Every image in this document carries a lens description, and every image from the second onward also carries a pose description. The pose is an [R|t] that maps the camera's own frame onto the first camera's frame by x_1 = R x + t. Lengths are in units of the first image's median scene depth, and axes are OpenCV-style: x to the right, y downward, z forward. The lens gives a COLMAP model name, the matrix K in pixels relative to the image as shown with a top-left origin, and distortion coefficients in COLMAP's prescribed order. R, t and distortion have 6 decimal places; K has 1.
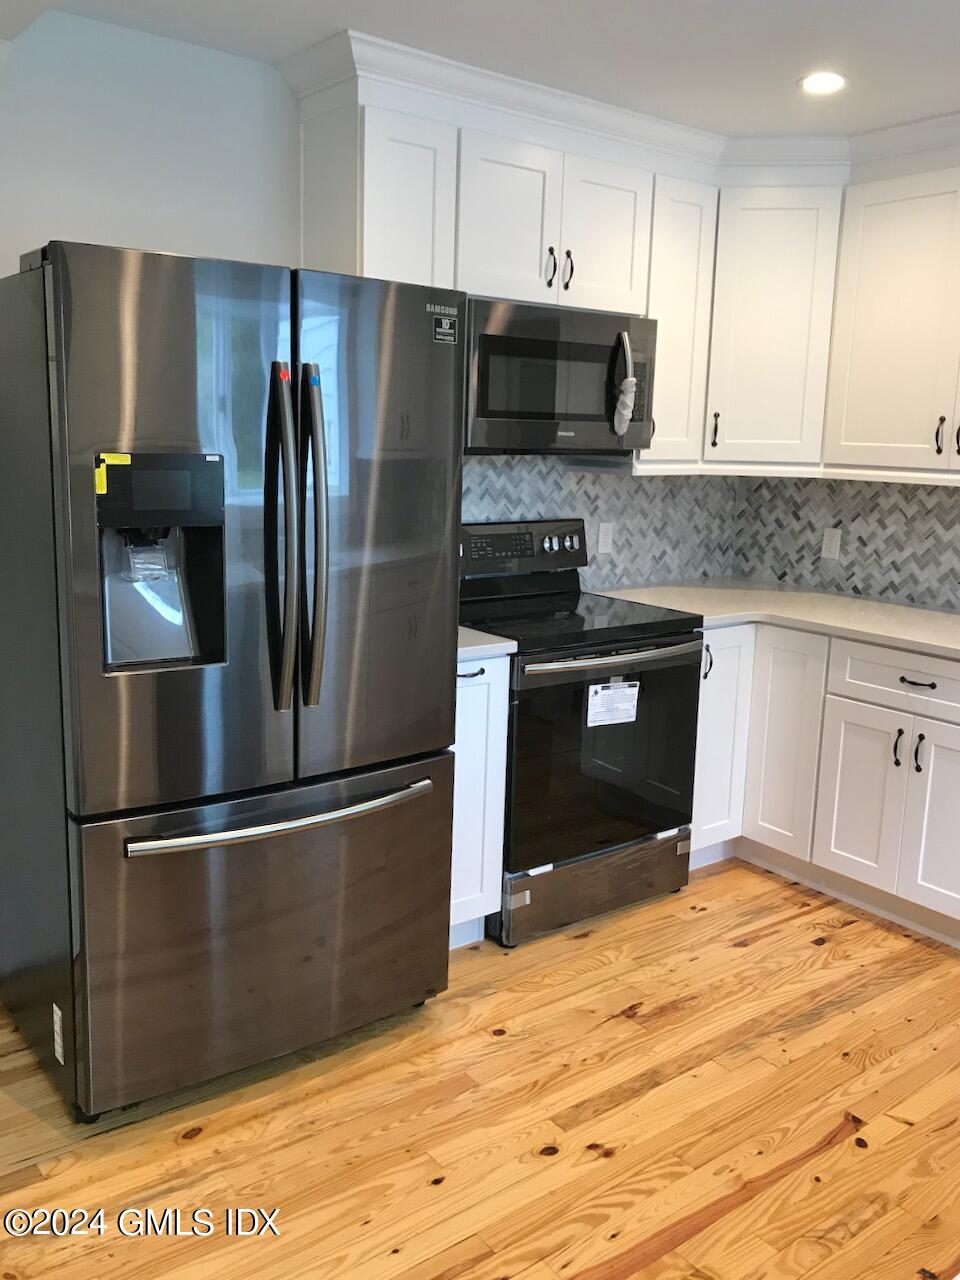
lens RADIAL K [[1057.4, 0, 487.0], [0, 1057.4, 637.3], [0, 0, 1]] dist [-0.001210, -0.023926]
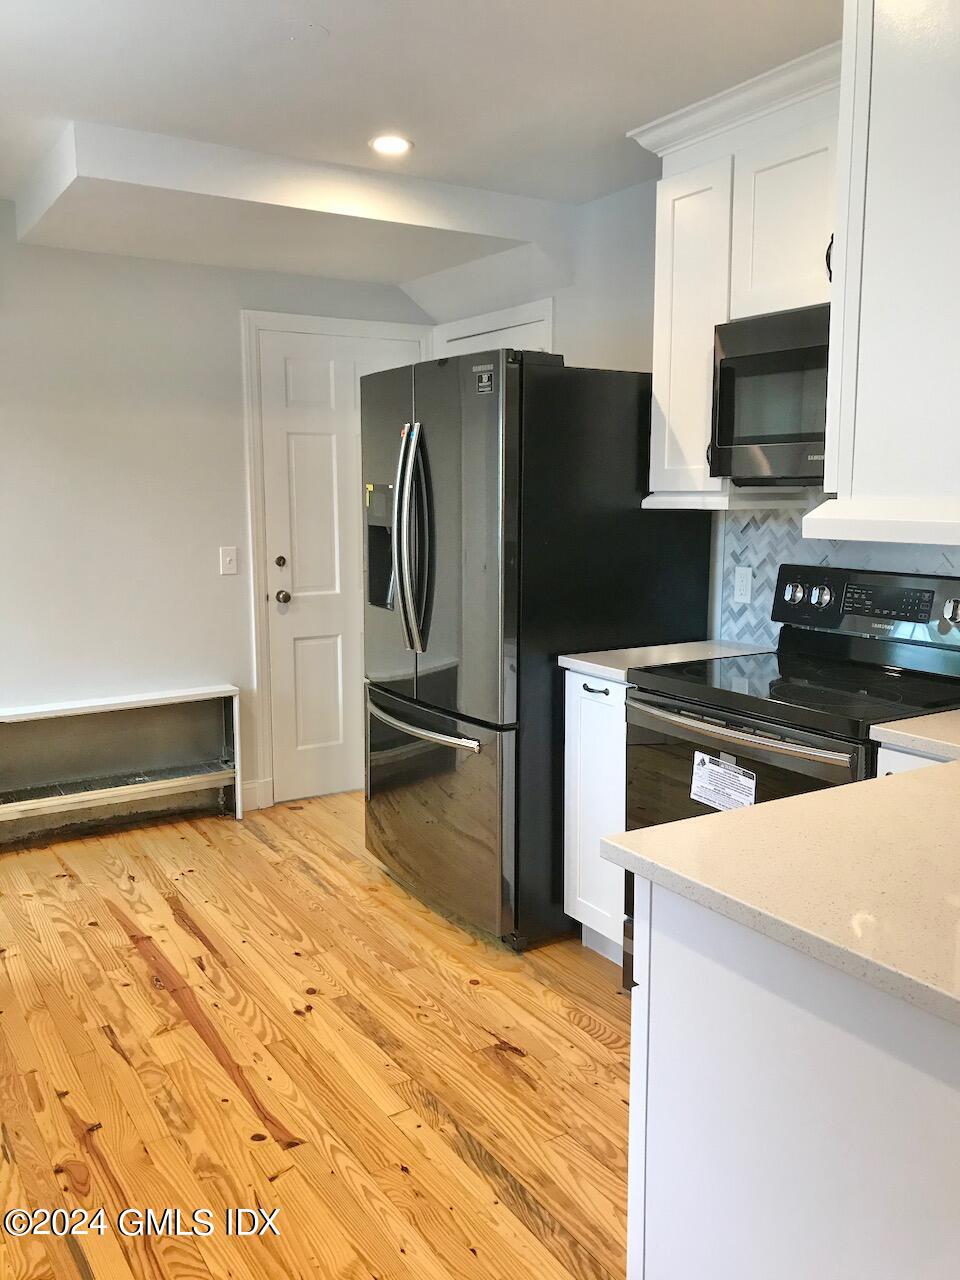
lens RADIAL K [[1057.4, 0, 488.3], [0, 1057.4, 639.7], [0, 0, 1]] dist [-0.001210, -0.023926]
pose [[-0.079350, 0.125313, -0.988939, 1.234223], [-0.186699, 0.972644, 0.138229, -0.168170], [0.979207, 0.195602, -0.053784, 1.126023]]
